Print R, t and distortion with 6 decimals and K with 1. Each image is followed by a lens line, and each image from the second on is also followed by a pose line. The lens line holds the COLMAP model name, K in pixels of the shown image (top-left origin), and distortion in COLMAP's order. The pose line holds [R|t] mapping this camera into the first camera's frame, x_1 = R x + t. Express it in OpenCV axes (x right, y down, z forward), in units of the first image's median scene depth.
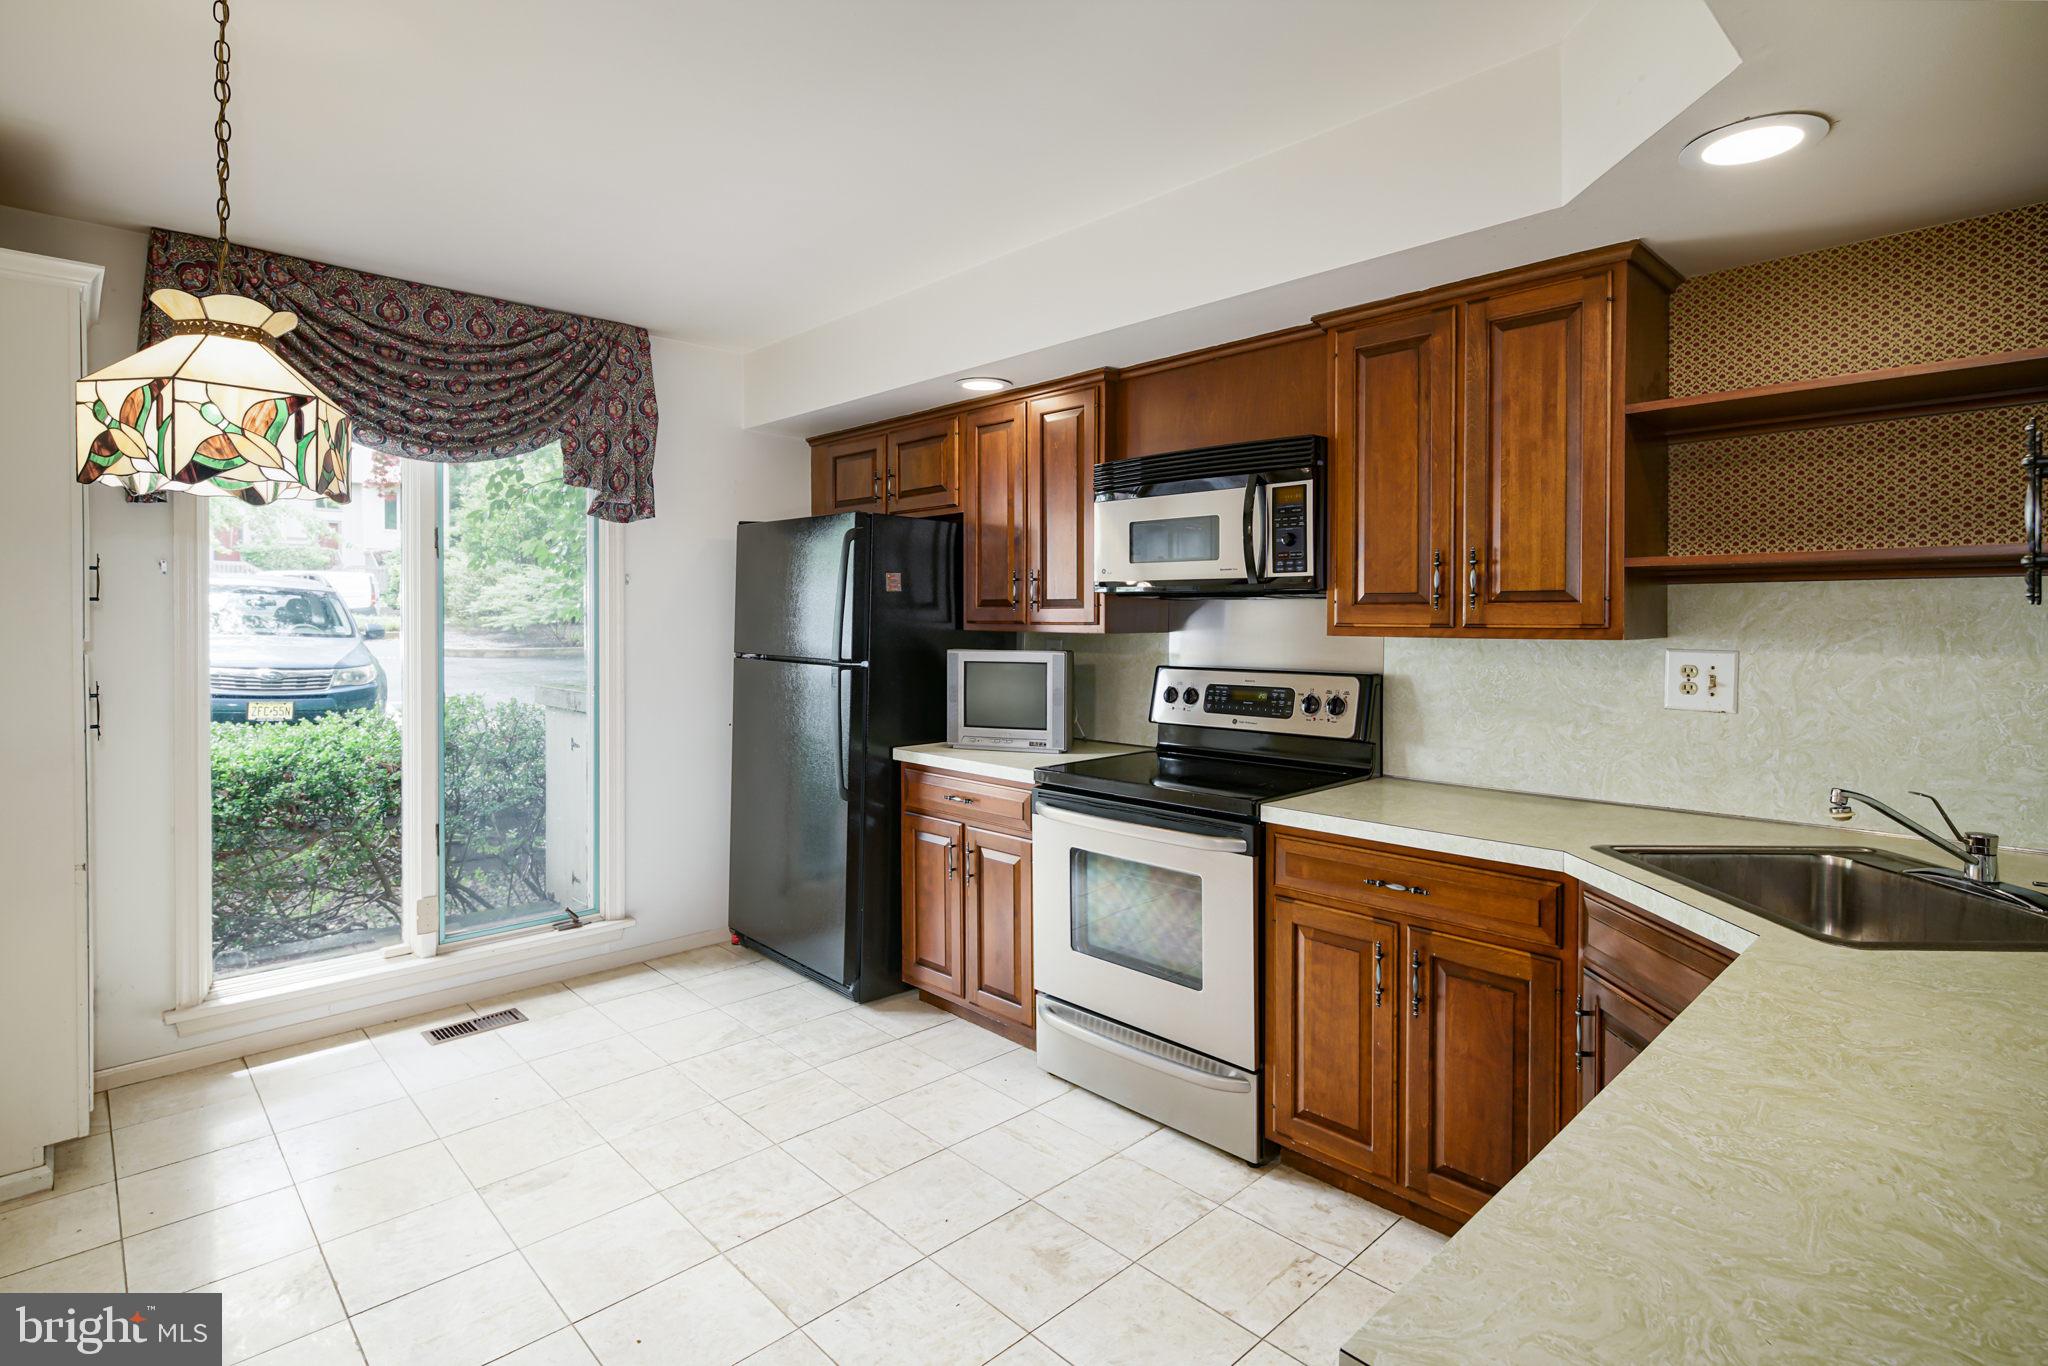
lens RADIAL K [[1026.4, 0, 1024.8], [0, 1026.4, 616.3], [0, 0, 1]] dist [-0.016290, 0.000907]
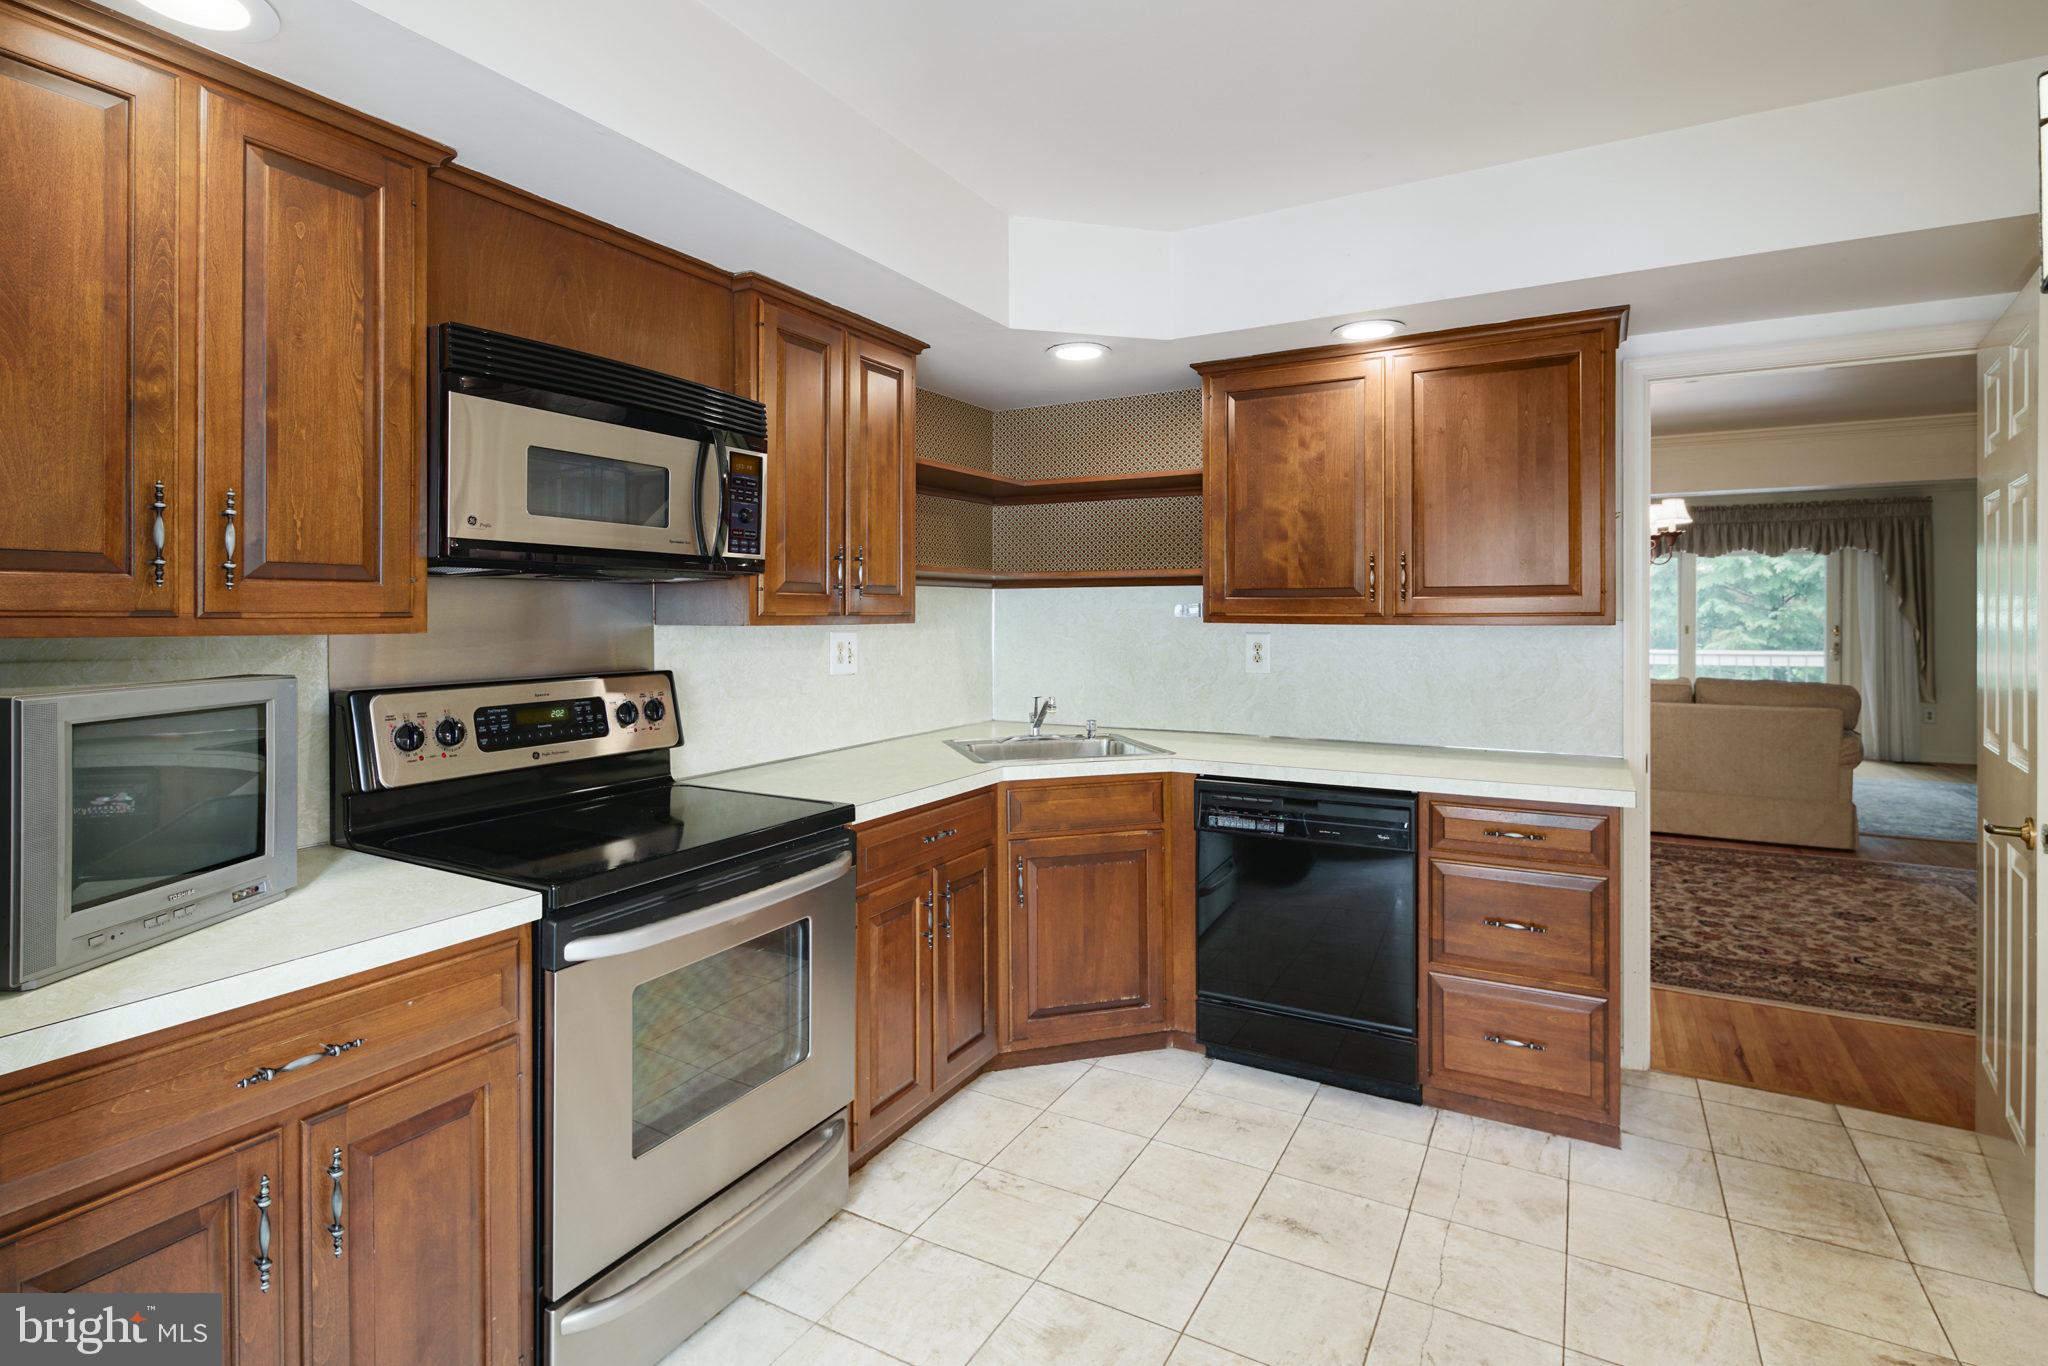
lens RADIAL K [[989.5, 0, 1025.7], [0, 989.5, 614.1], [0, 0, 1]] dist [0.000323, 0.000378]
pose [[-0.296204, -0.000102, 0.955125, -0.606153], [0.002240, 0.999997, 0.000802, 0.008298], [-0.955122, 0.002377, -0.296203, 1.007367]]
